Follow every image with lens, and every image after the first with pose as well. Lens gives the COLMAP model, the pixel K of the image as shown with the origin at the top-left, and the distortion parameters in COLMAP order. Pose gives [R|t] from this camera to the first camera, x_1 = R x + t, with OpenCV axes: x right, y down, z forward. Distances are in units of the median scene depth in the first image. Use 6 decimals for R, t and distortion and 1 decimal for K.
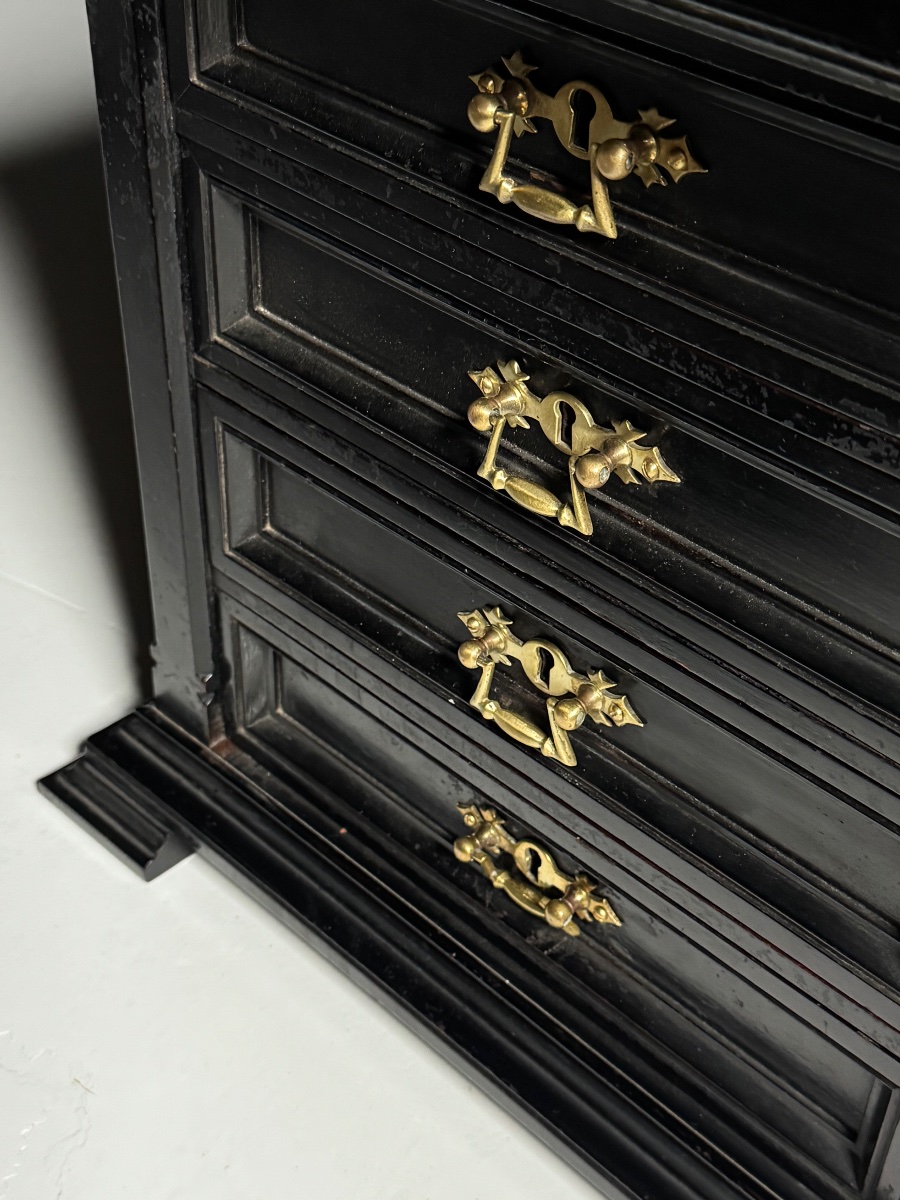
lens RADIAL K [[1687.5, 0, 450.0], [0, 1687.5, 600.0], [0, 0, 1]] dist [0.228950, -0.578156]
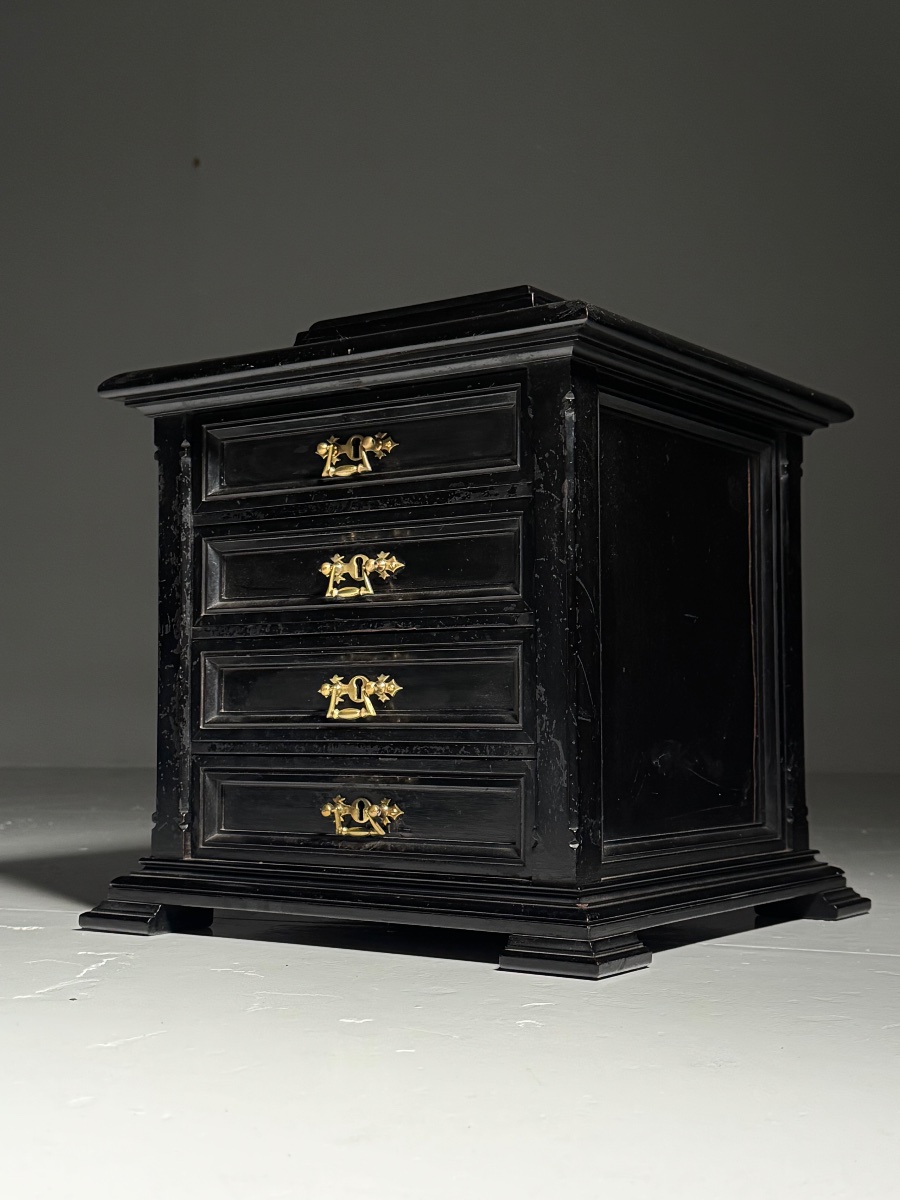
lens RADIAL K [[1687.5, 0, 450.0], [0, 1687.5, 600.0], [0, 0, 1]] dist [0.228950, -0.578156]
pose [[0.991140, -0.022464, 0.130909, -0.119708], [0.102641, 0.755085, -0.647542, 1.457891], [-0.084301, 0.655241, 0.750701, -0.806347]]
